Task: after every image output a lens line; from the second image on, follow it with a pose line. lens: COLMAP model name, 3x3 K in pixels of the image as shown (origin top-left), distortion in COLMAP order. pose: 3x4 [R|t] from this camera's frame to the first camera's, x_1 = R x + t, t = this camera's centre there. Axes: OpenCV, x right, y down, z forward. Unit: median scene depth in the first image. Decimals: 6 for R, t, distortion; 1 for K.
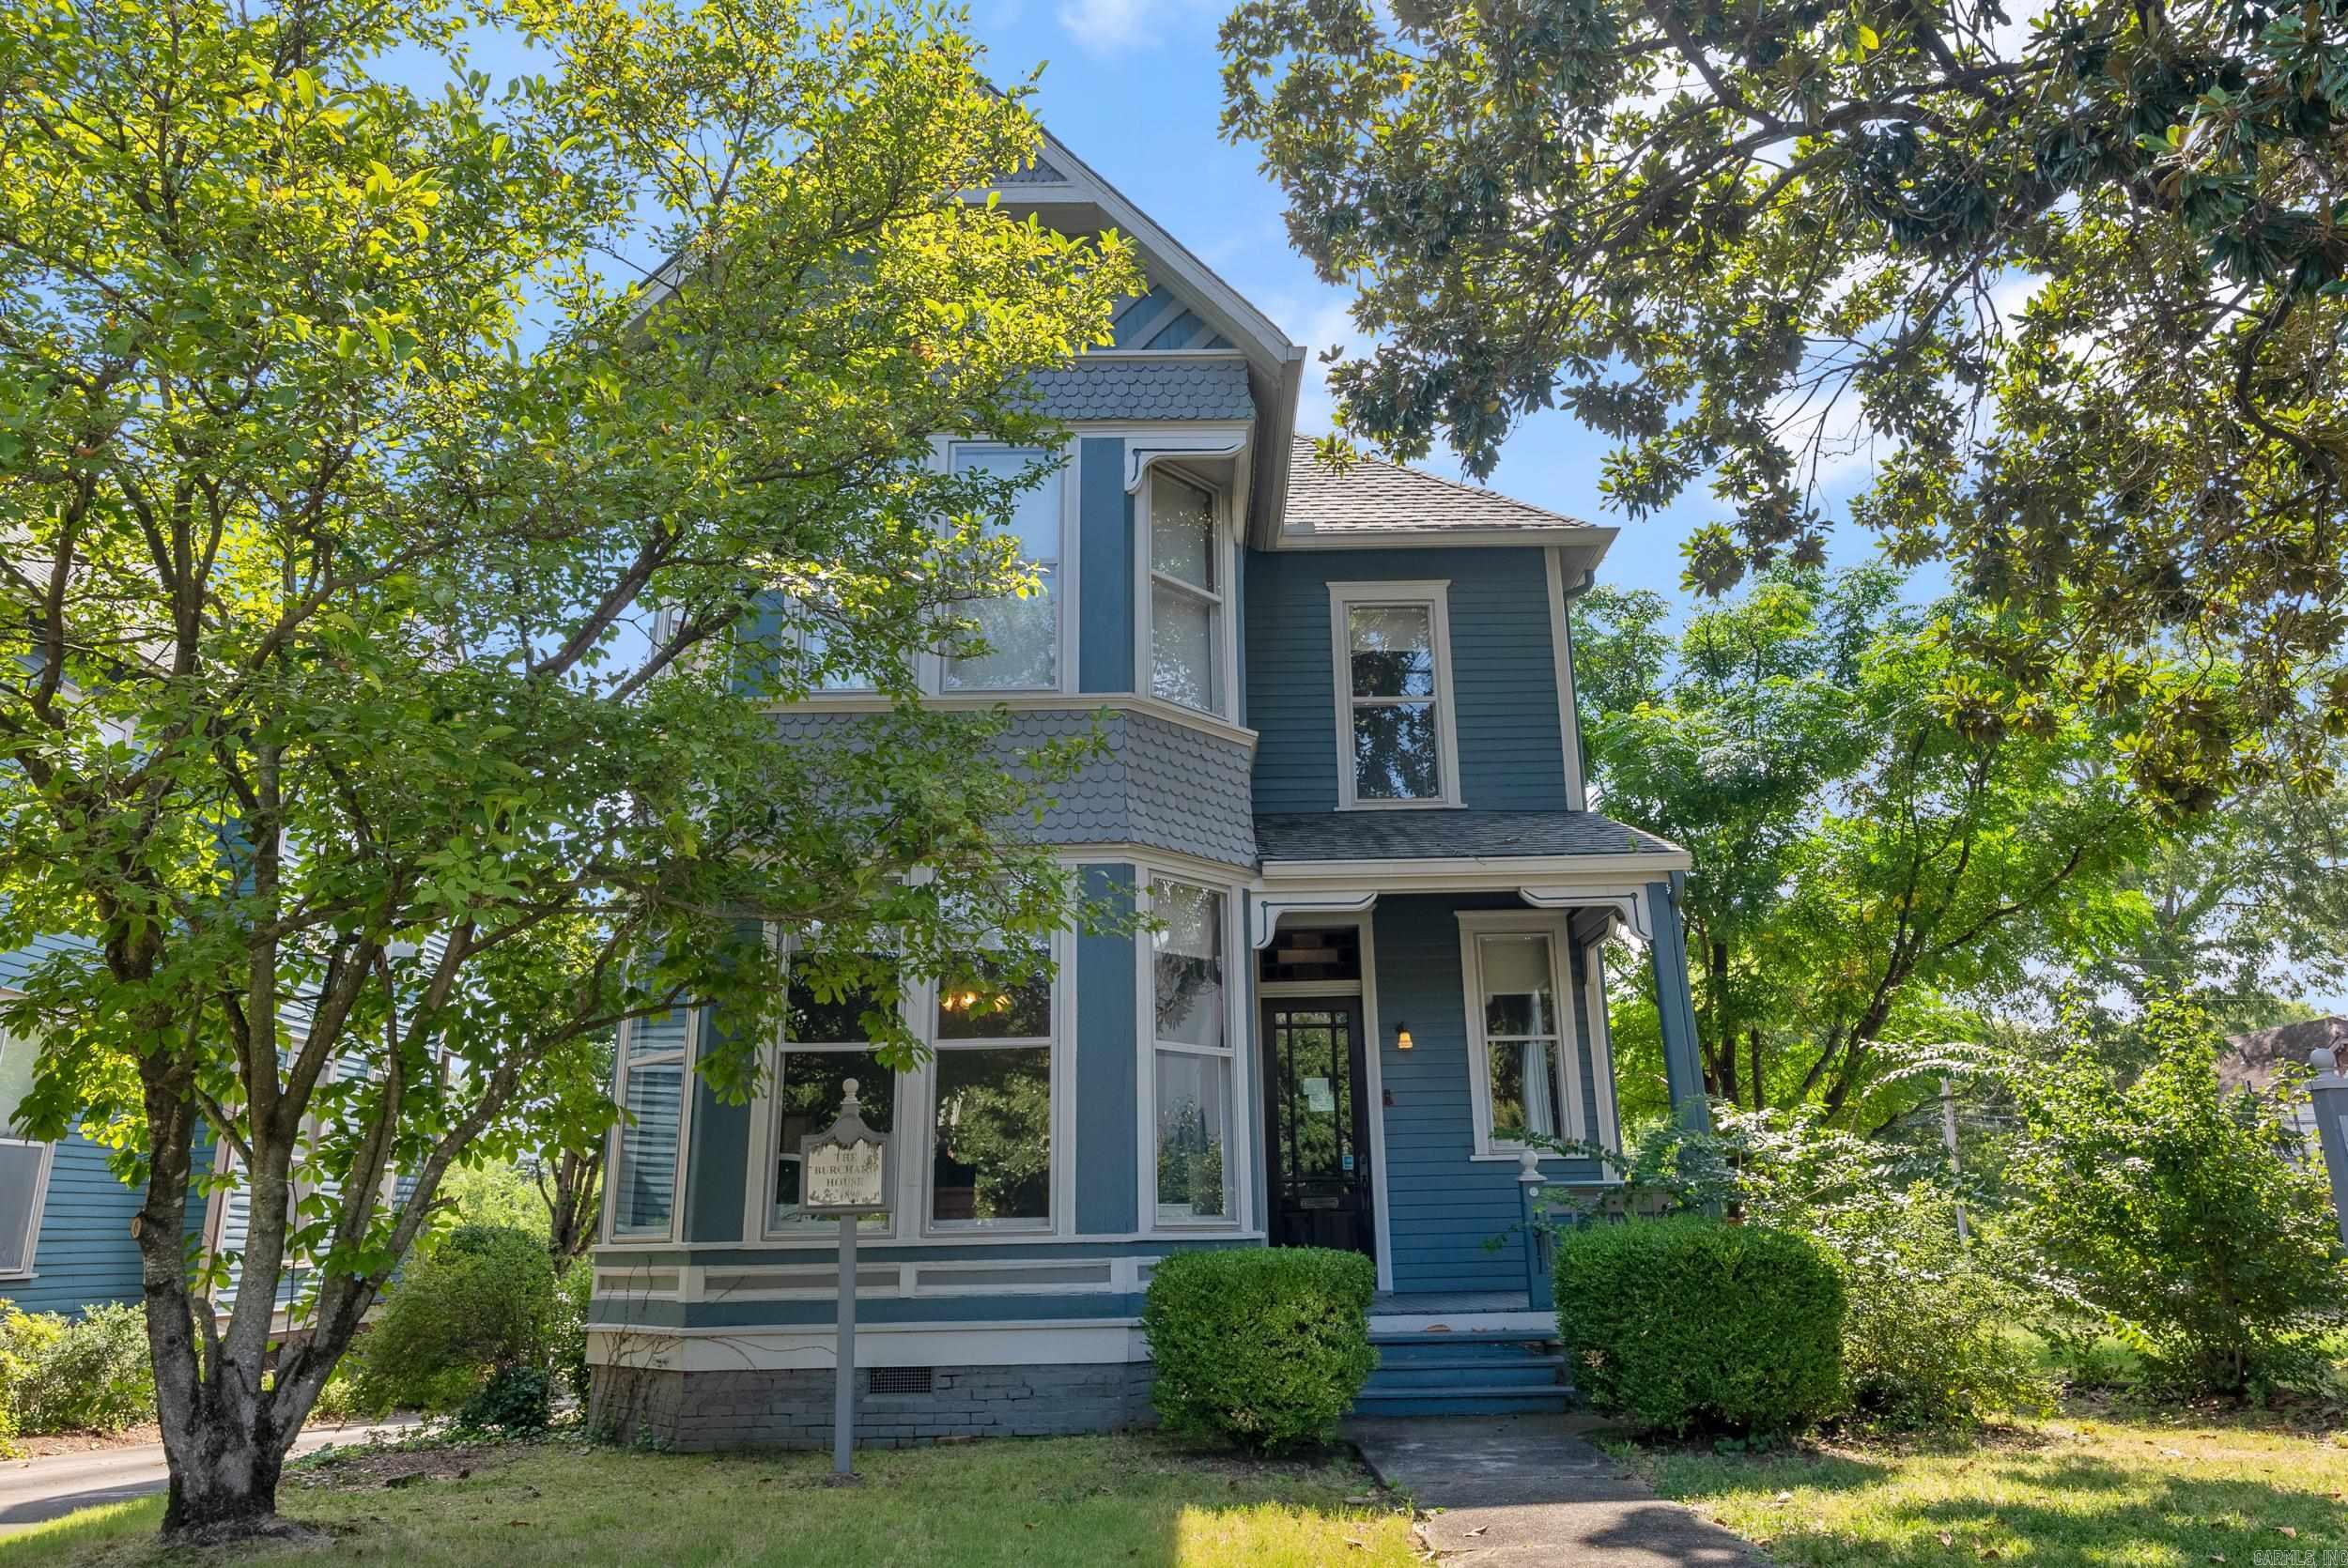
lens RADIAL K [[1545.8, 0, 1171.5], [0, 1545.8, 784.9], [0, 0, 1]] dist [0.007061, -0.005858]
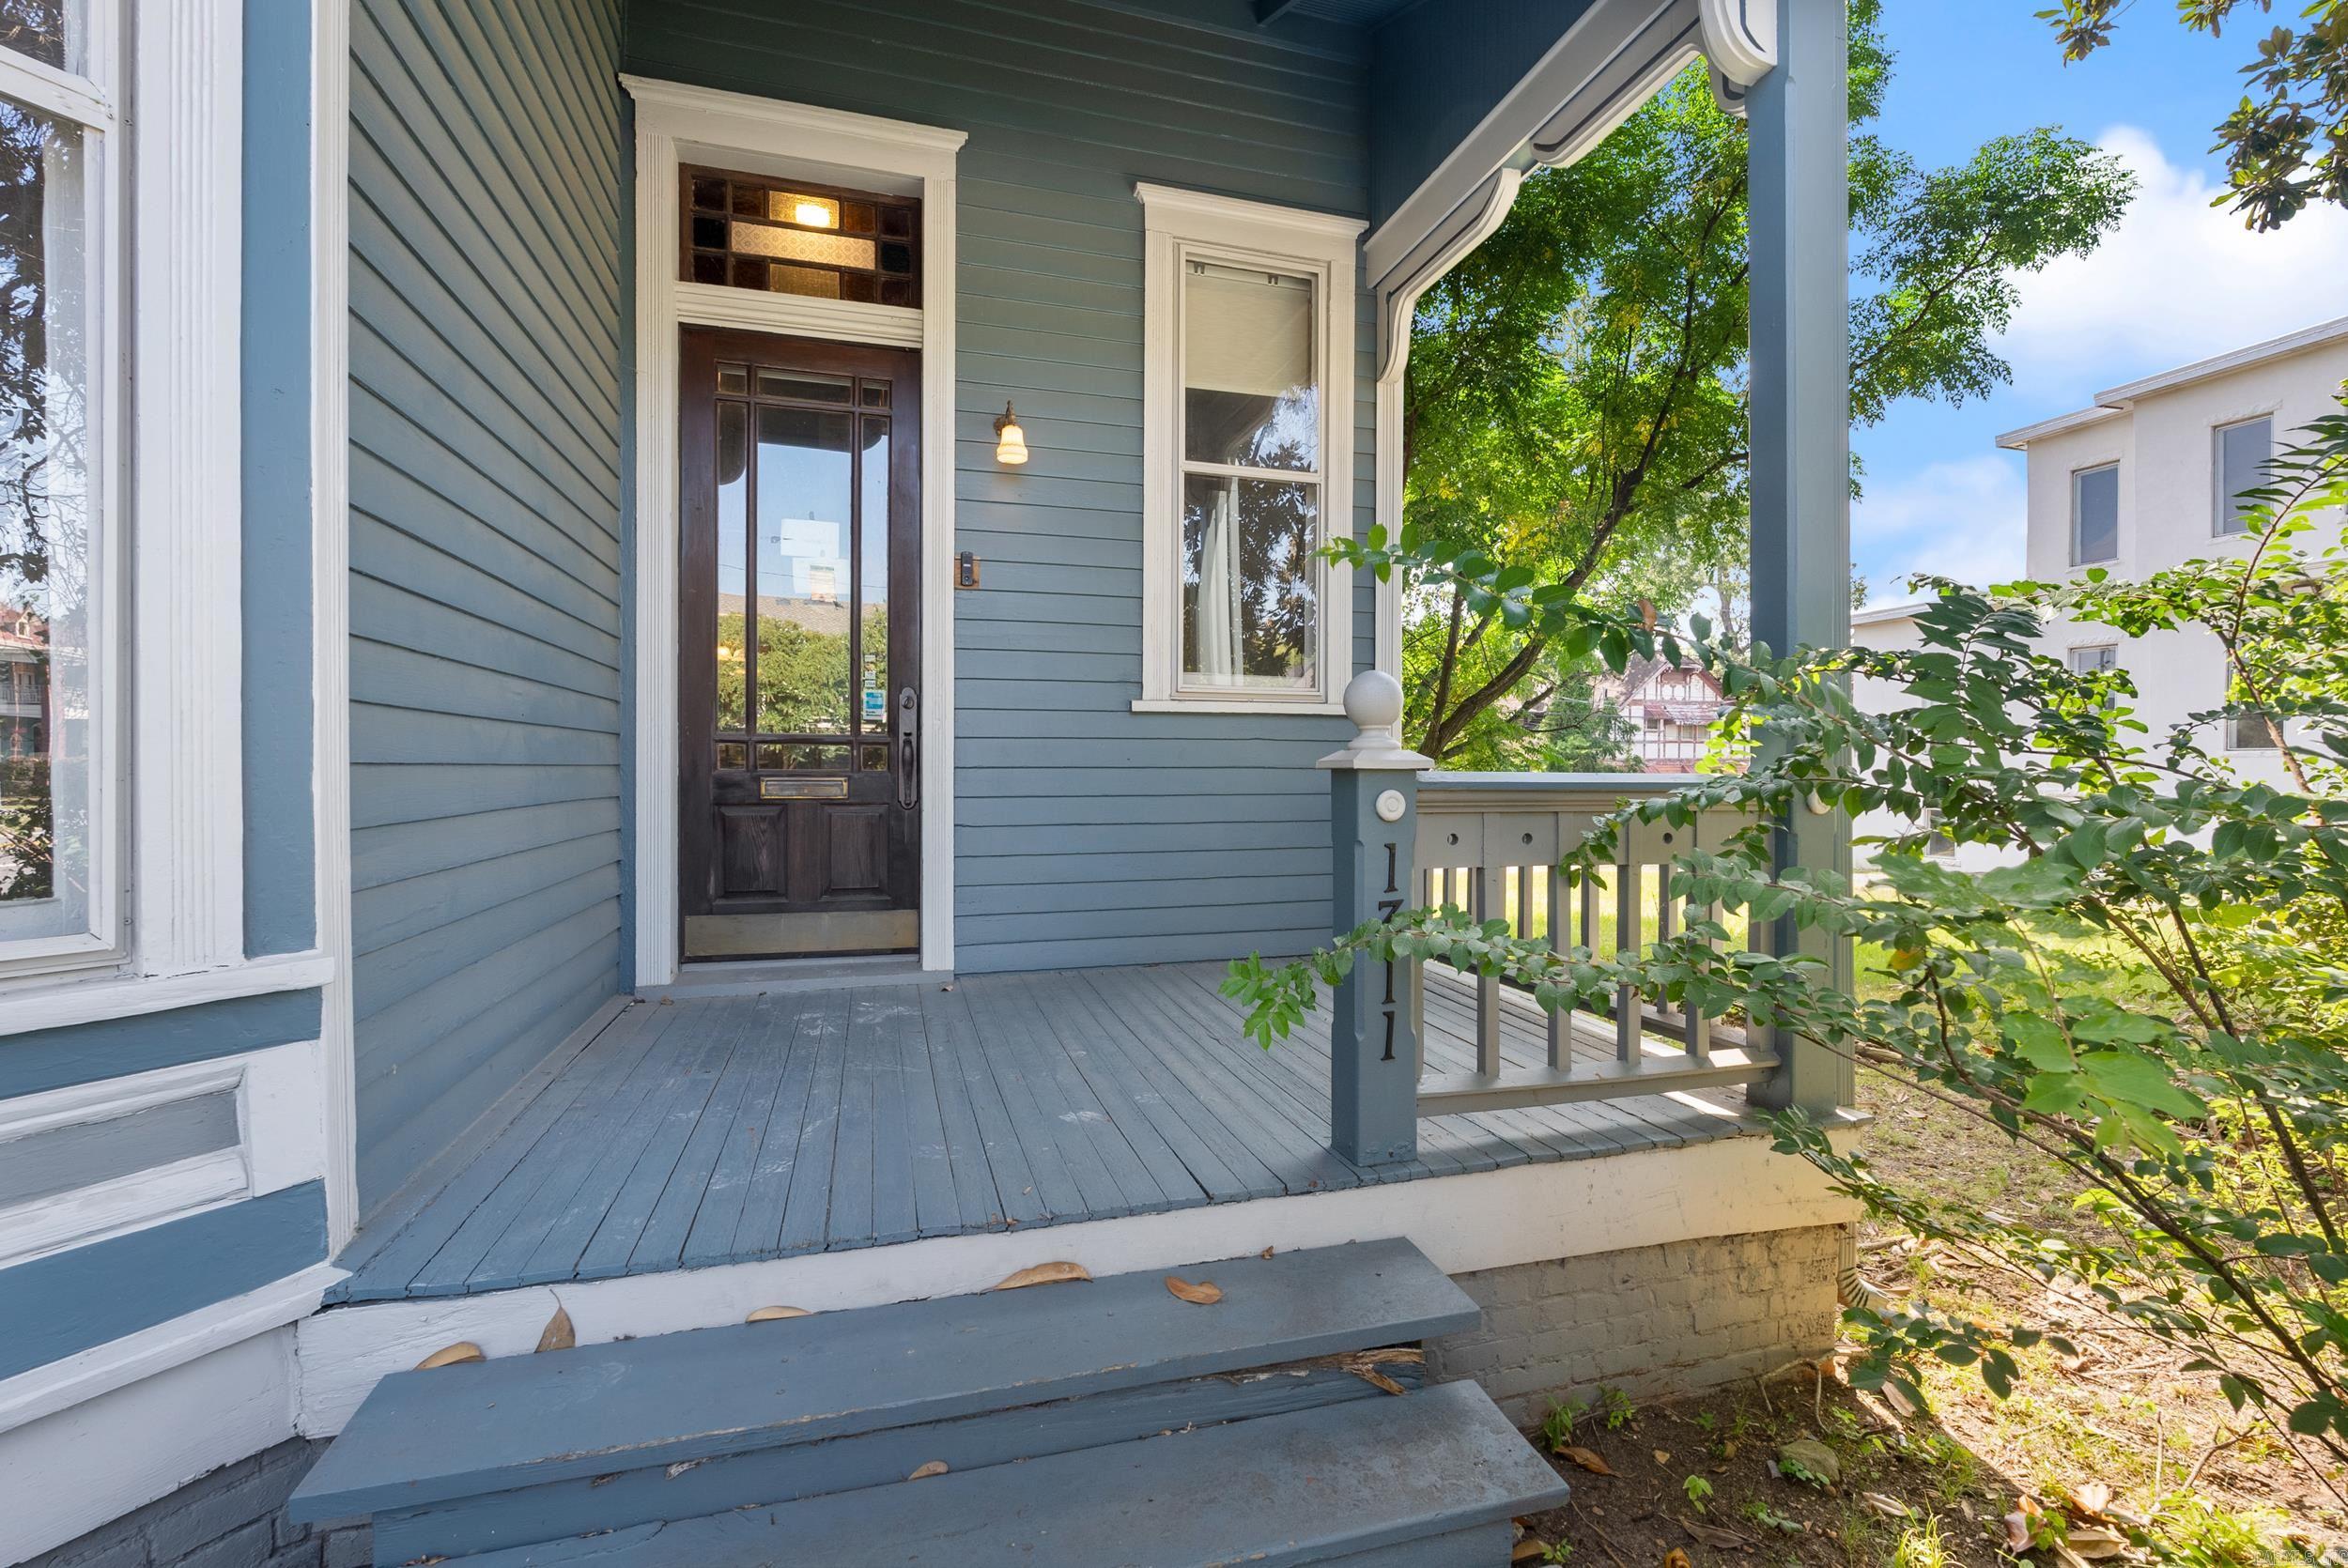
lens RADIAL K [[1061.4, 0, 1175.8], [0, 1061.4, 777.2], [0, 0, 1]] dist [-0.002295, -0.000196]
pose [[0.958031, 0.021695, 0.285844, 0.129909], [-0.101601, 0.958101, 0.267806, 0.199722], [-0.268057, -0.285608, 0.920094, 0.794592]]
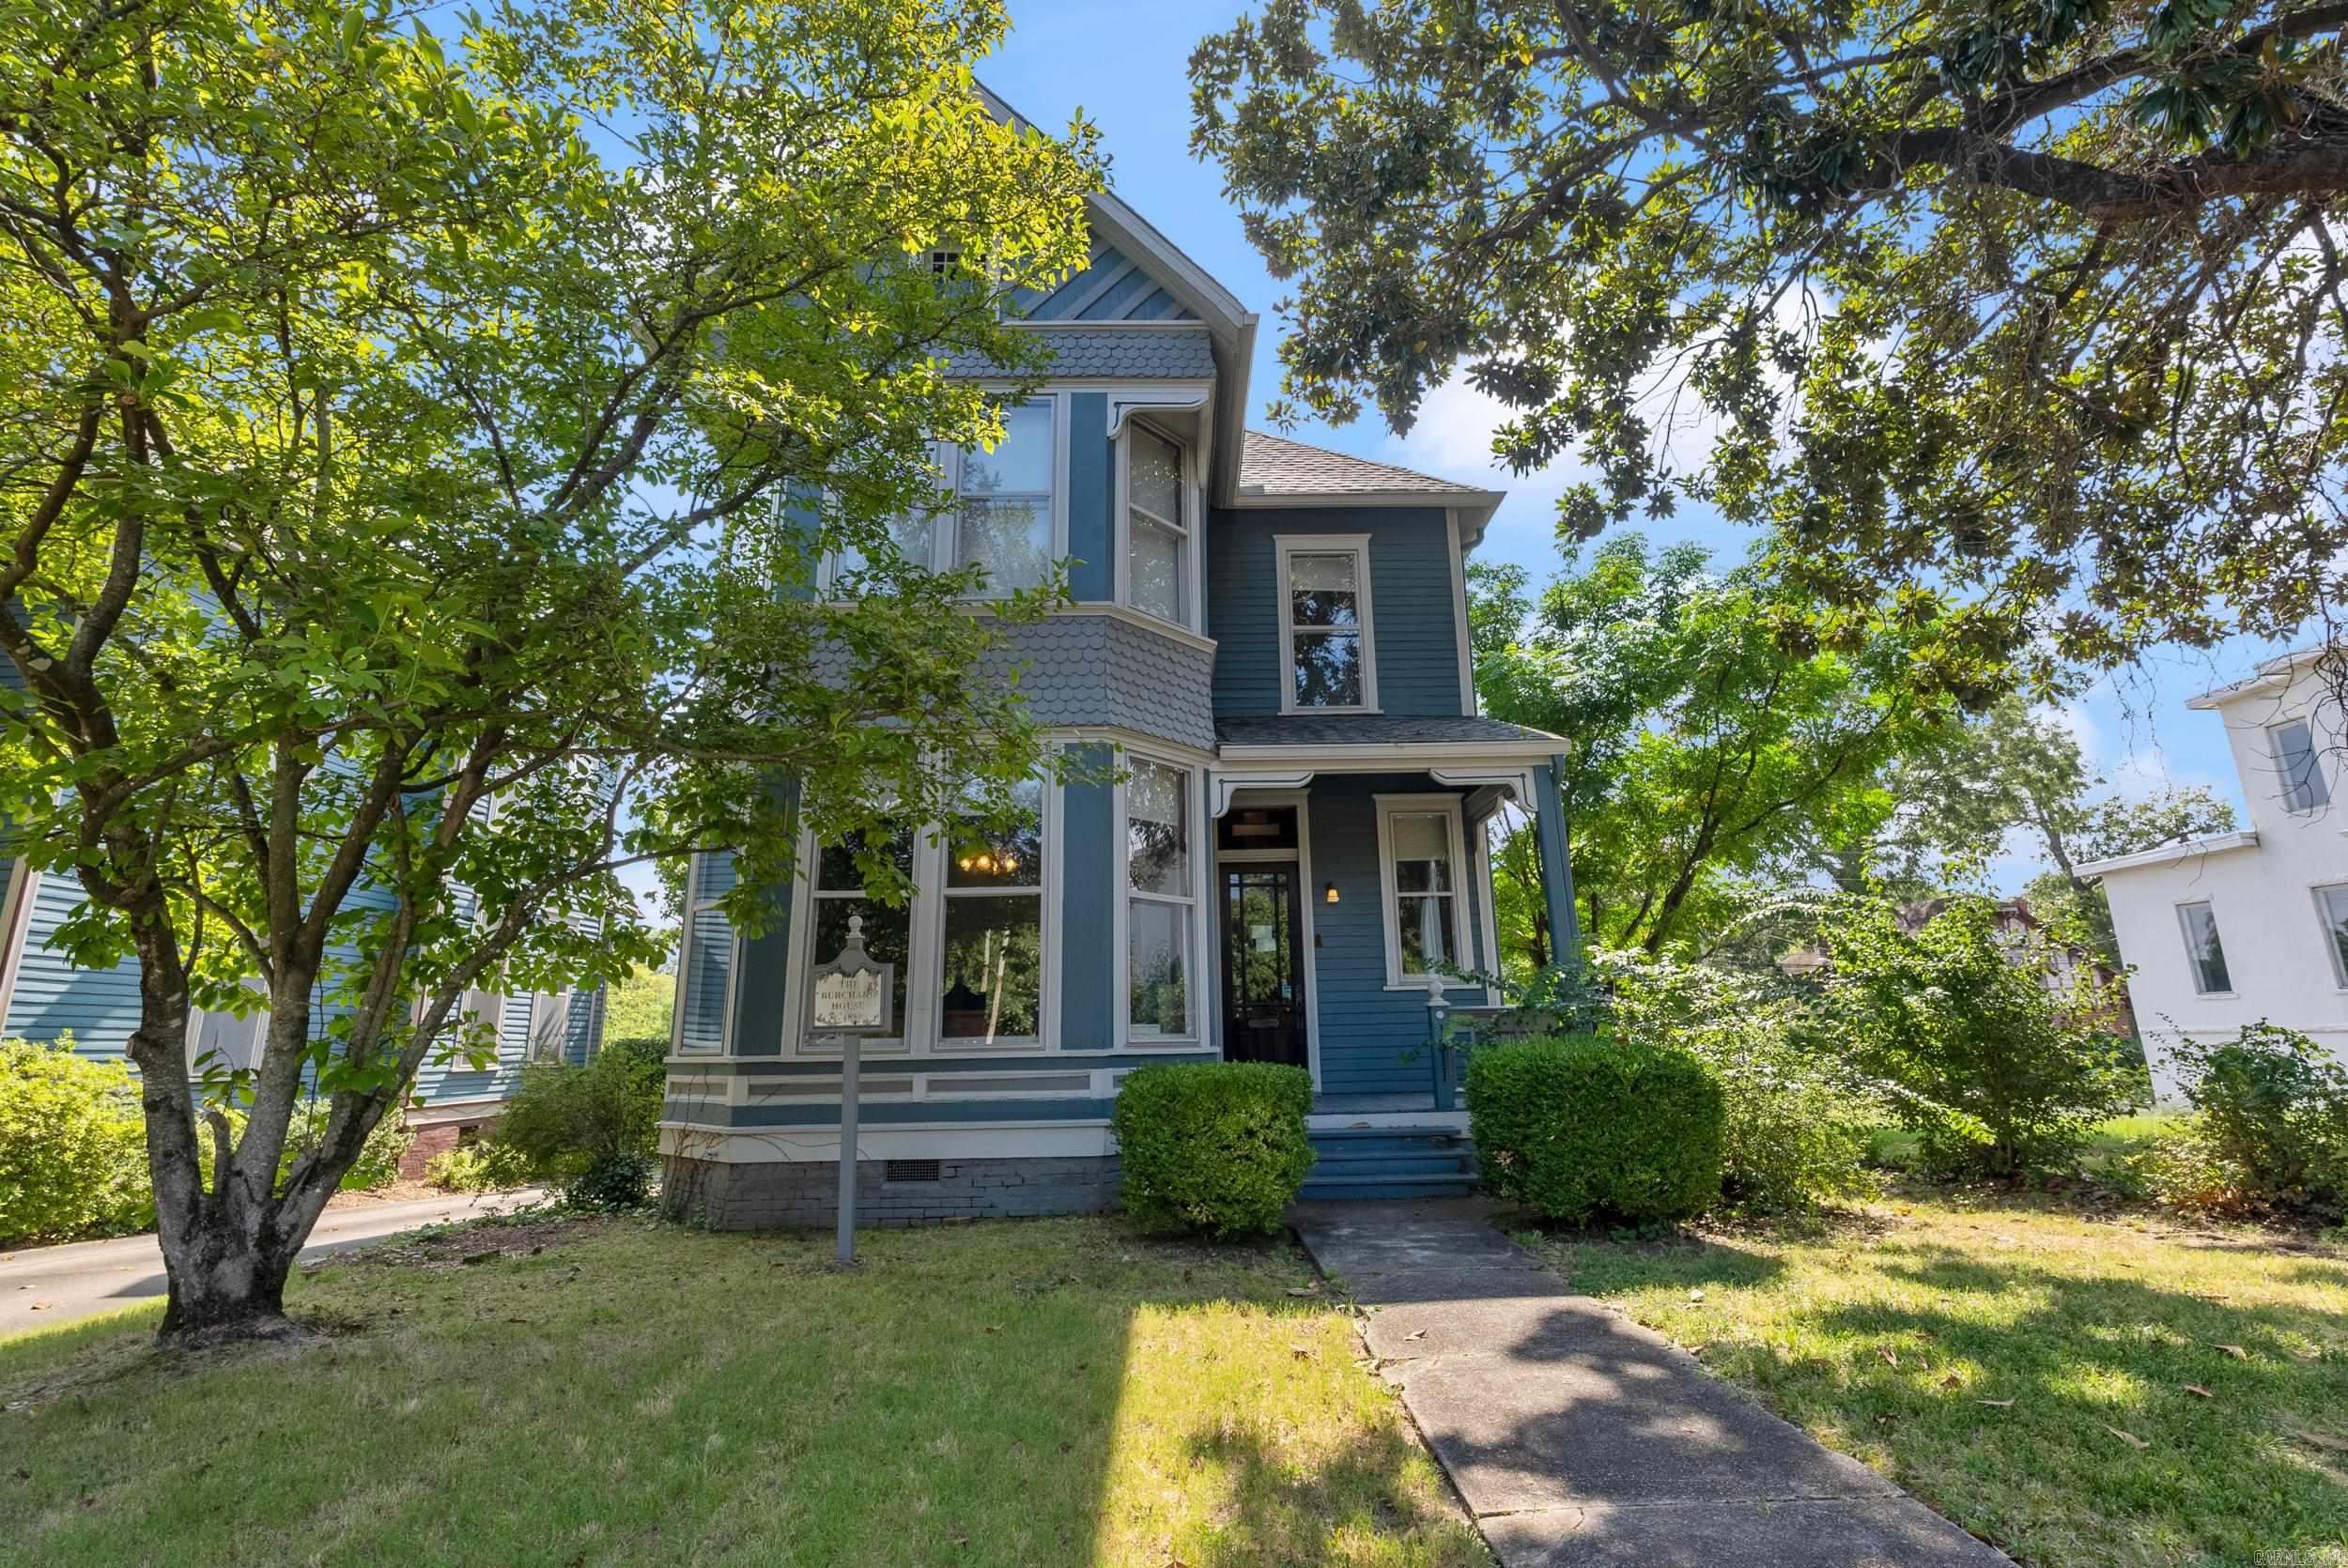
lens RADIAL K [[1061.4, 0, 1176.4], [0, 1061.4, 777.5], [0, 0, 1]] dist [-0.002295, -0.000196]
pose [[0.999878, 0.004556, 0.014908, 0.012371], [-0.005117, 0.999270, 0.037860, 0.043460], [-0.014725, -0.037932, 0.999172, 0.166480]]
